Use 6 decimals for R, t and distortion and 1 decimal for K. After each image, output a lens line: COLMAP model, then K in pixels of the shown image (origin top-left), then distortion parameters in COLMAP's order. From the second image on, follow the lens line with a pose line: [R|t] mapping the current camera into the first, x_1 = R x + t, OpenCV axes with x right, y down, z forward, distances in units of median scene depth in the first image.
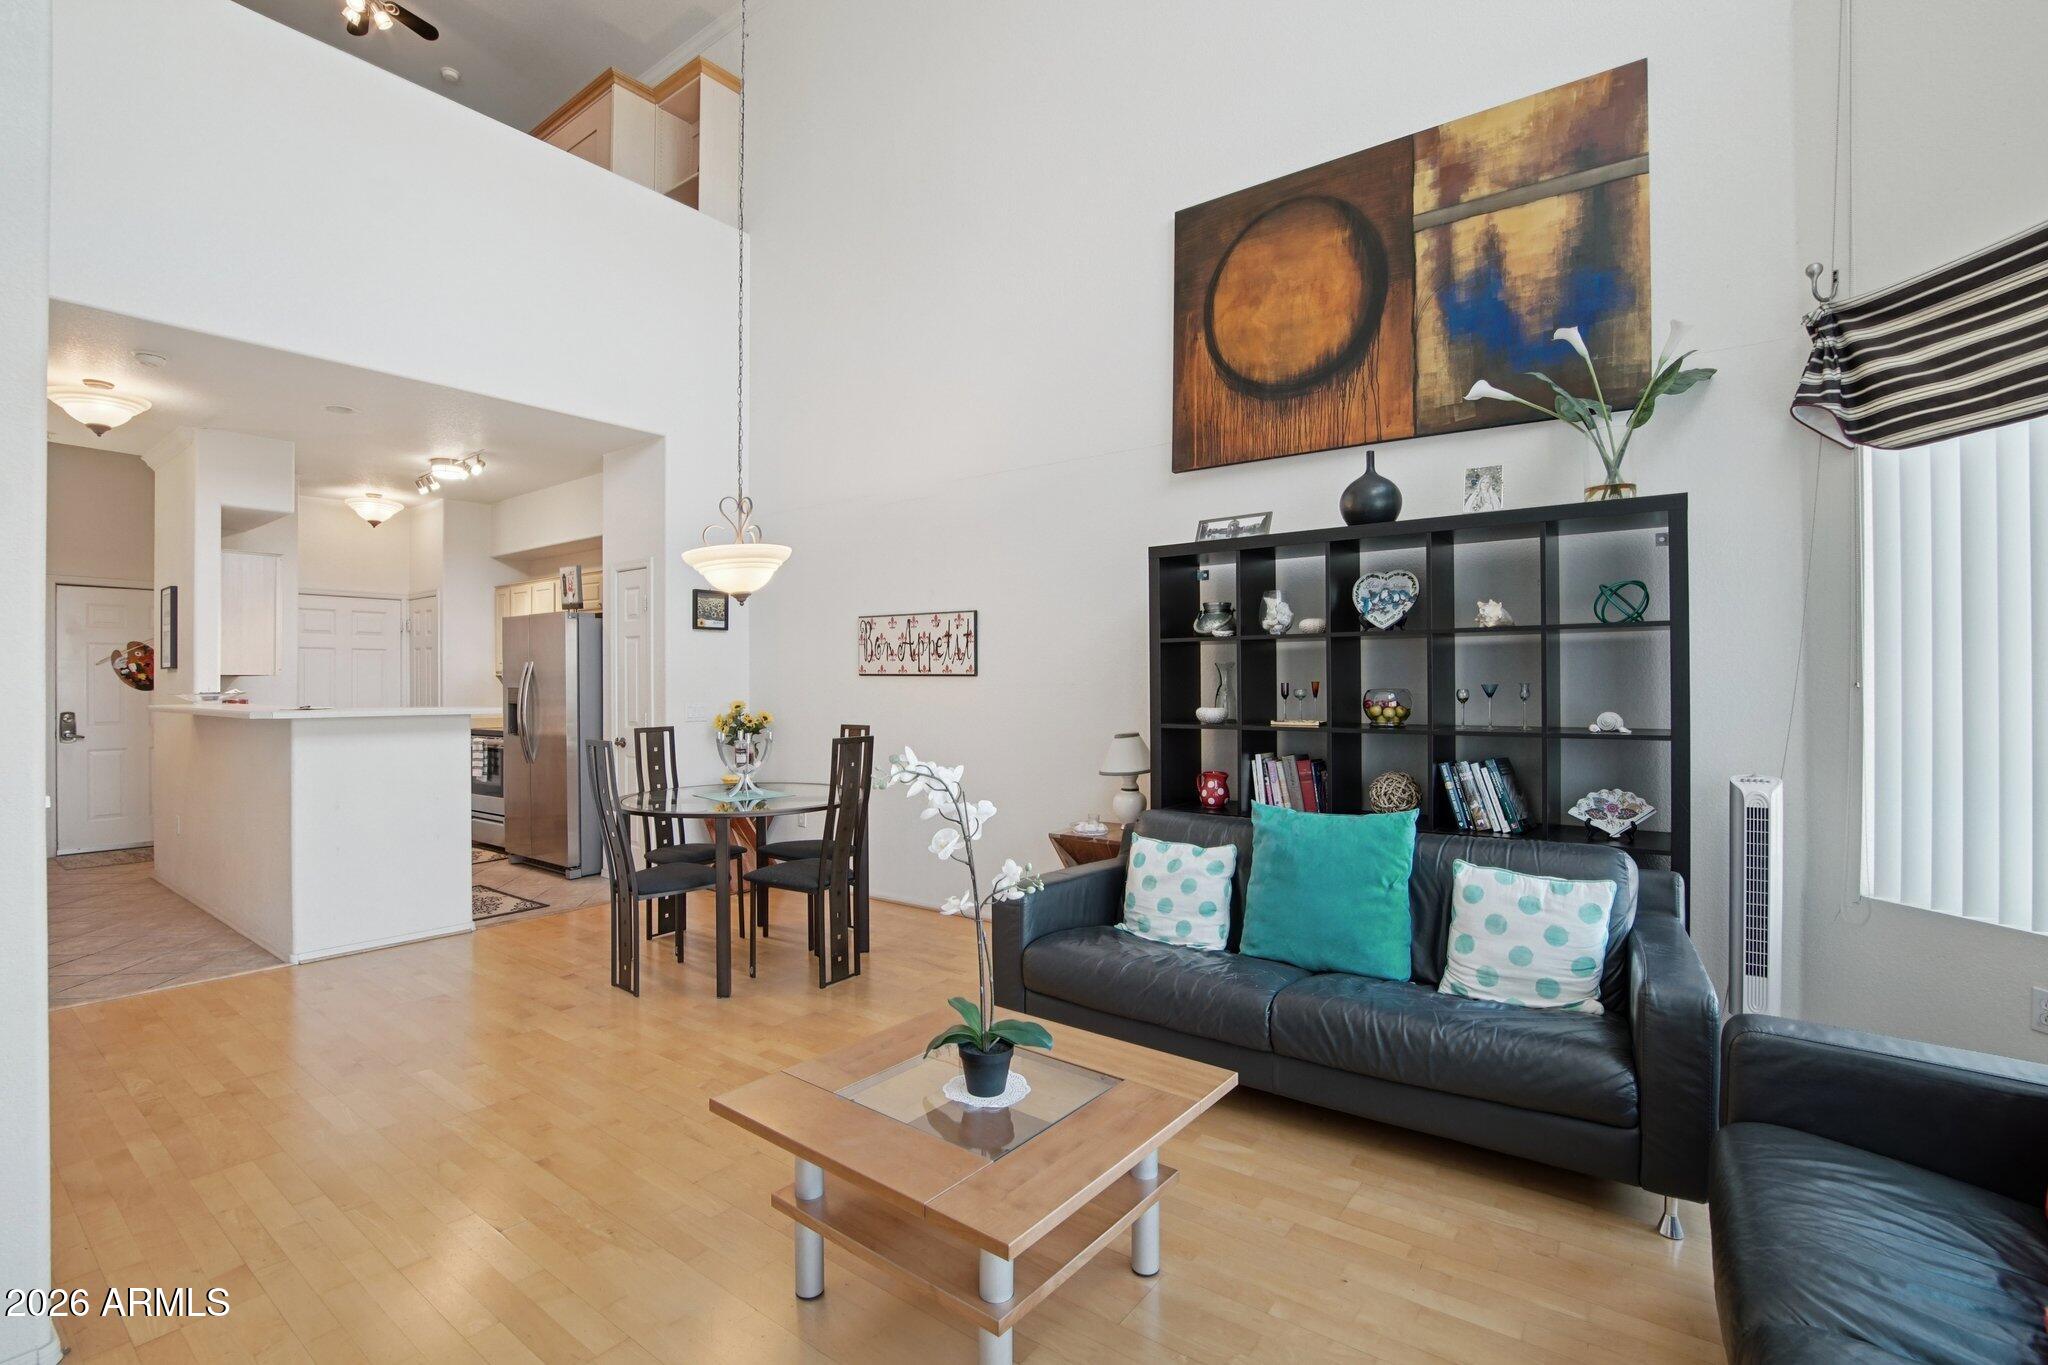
lens RADIAL K [[921.4, 0, 1026.2], [0, 921.4, 678.6], [0, 0, 1]] dist [-0.024393, 0.001061]
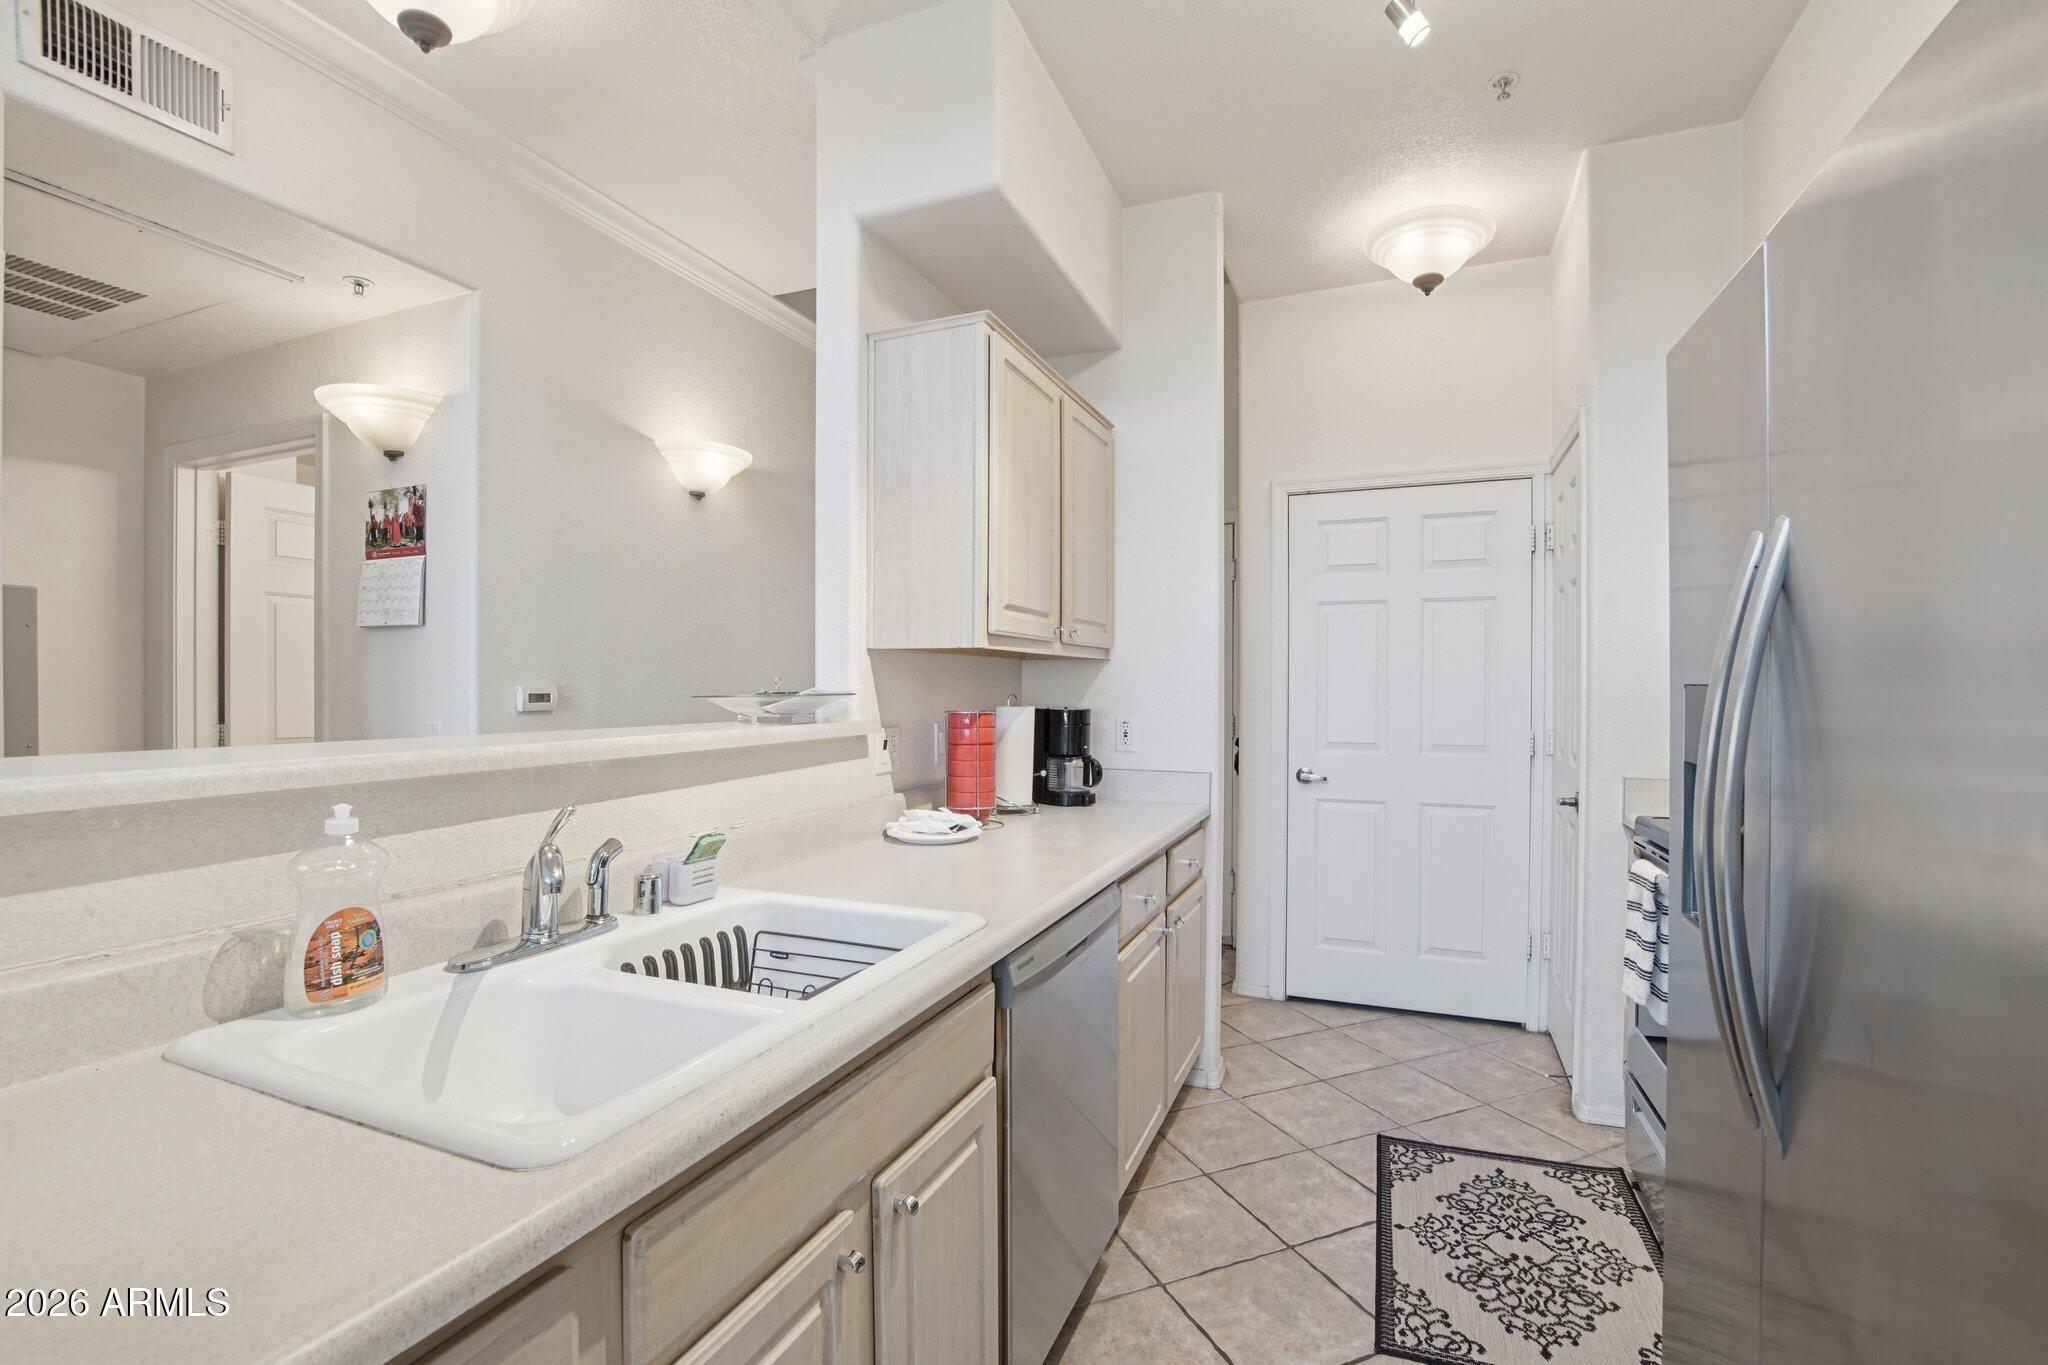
lens RADIAL K [[921.4, 0, 1016.7], [0, 921.4, 691.0], [0, 0, 1]] dist [-0.024393, 0.001061]
pose [[0.234646, 0.009034, -0.972039, -0.404340], [0.001240, 0.999953, 0.009593, 0.008370], [0.972080, -0.003456, 0.234624, 0.811101]]
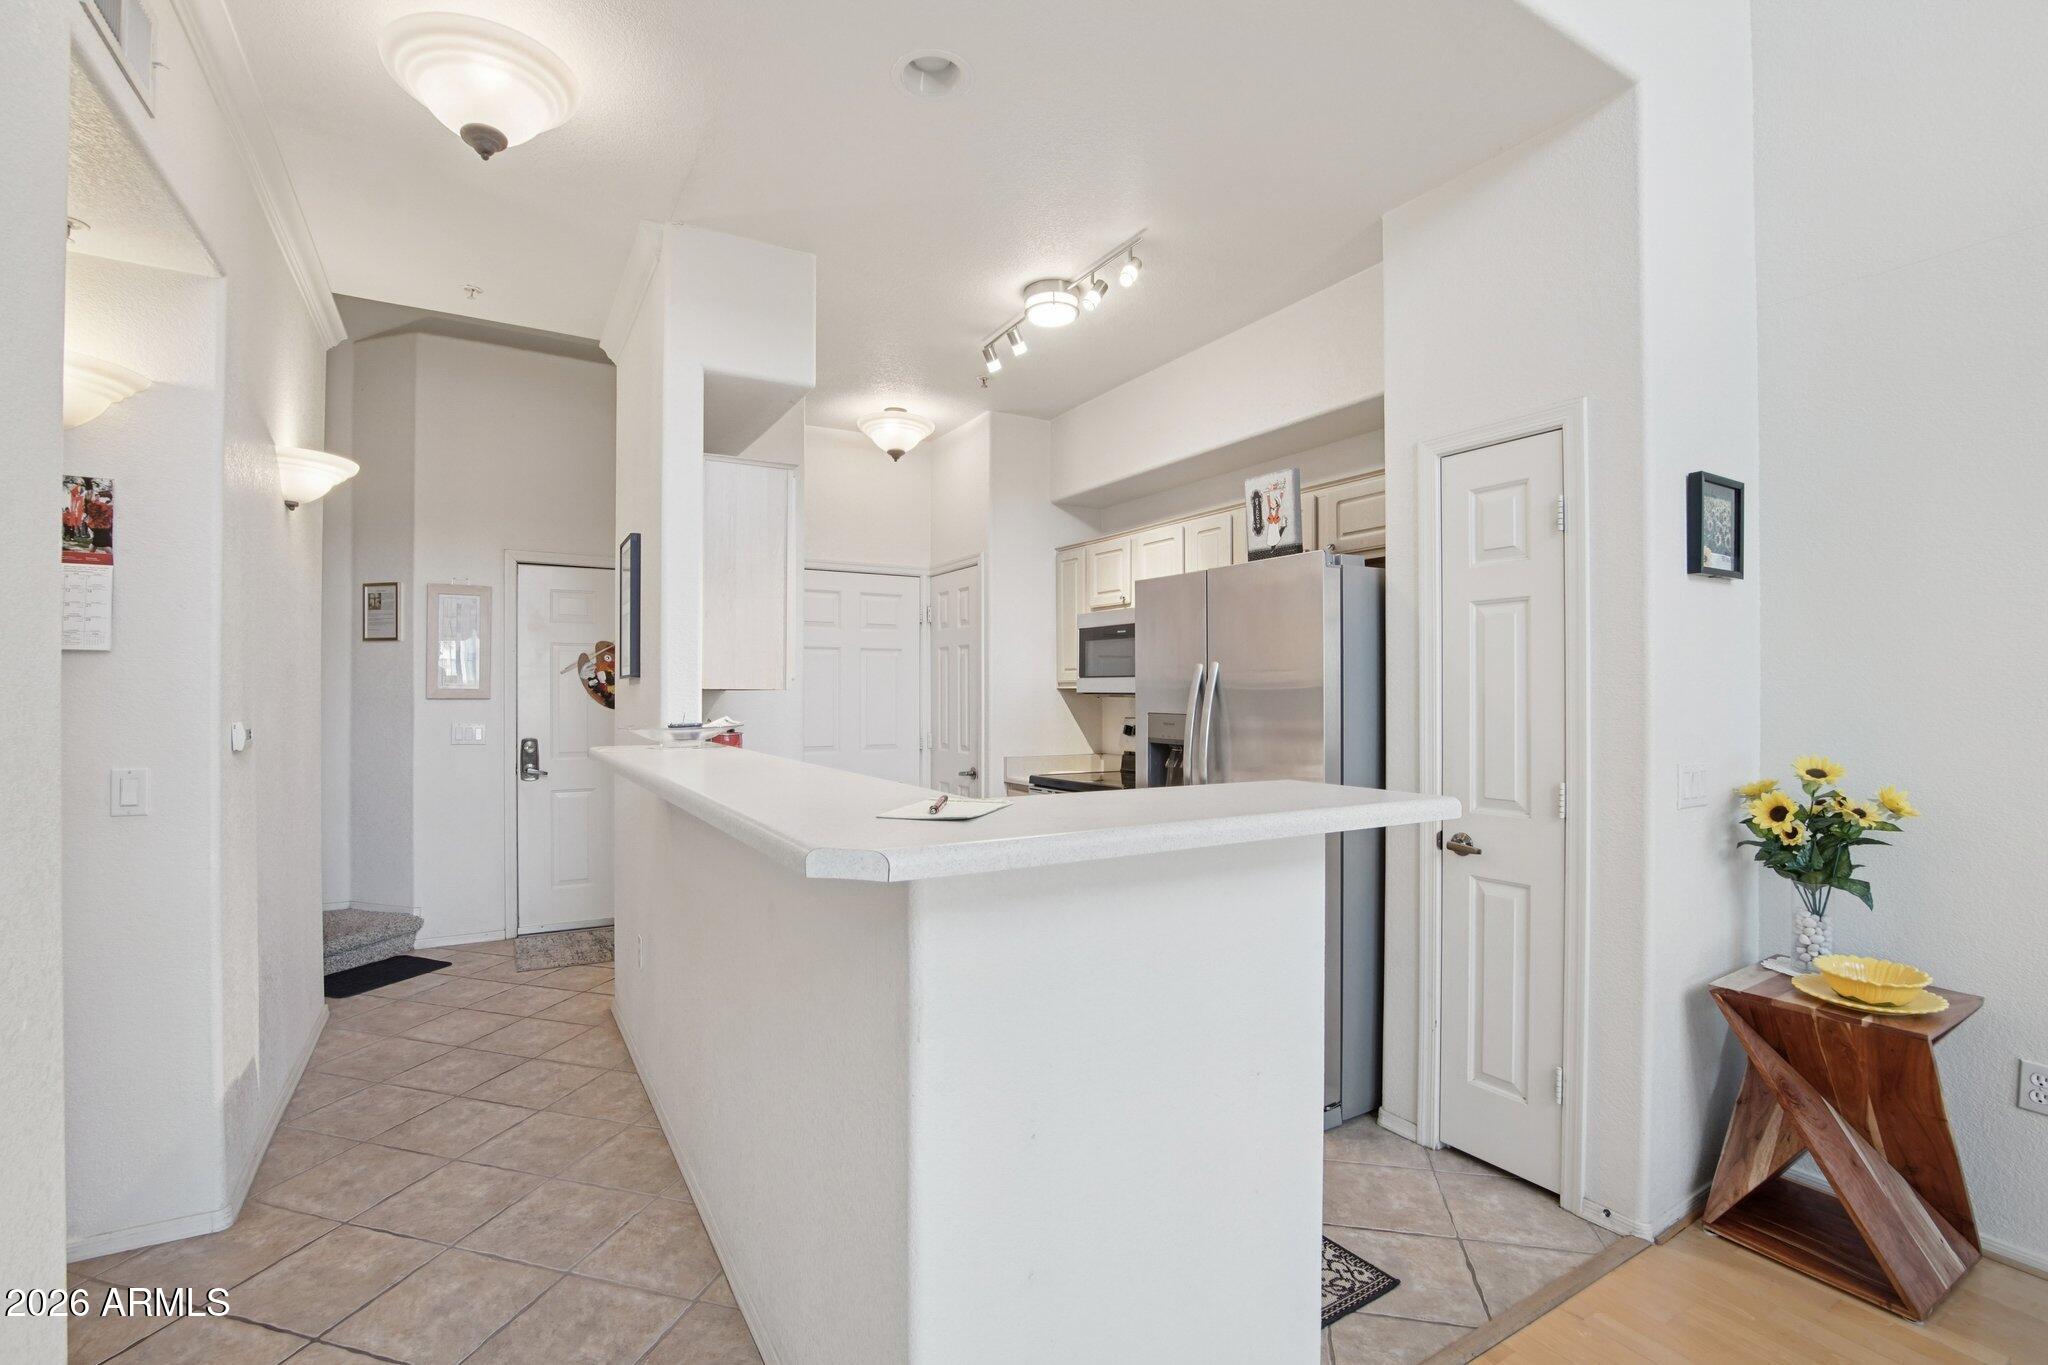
lens RADIAL K [[921.4, 0, 1020.2], [0, 921.4, 685.9], [0, 0, 1]] dist [-0.024393, 0.001061]
pose [[0.924025, 0.001803, -0.382328, -0.429946], [-0.003396, 0.999988, -0.003491, -0.004409], [0.382318, 0.004524, 0.924020, 0.480743]]
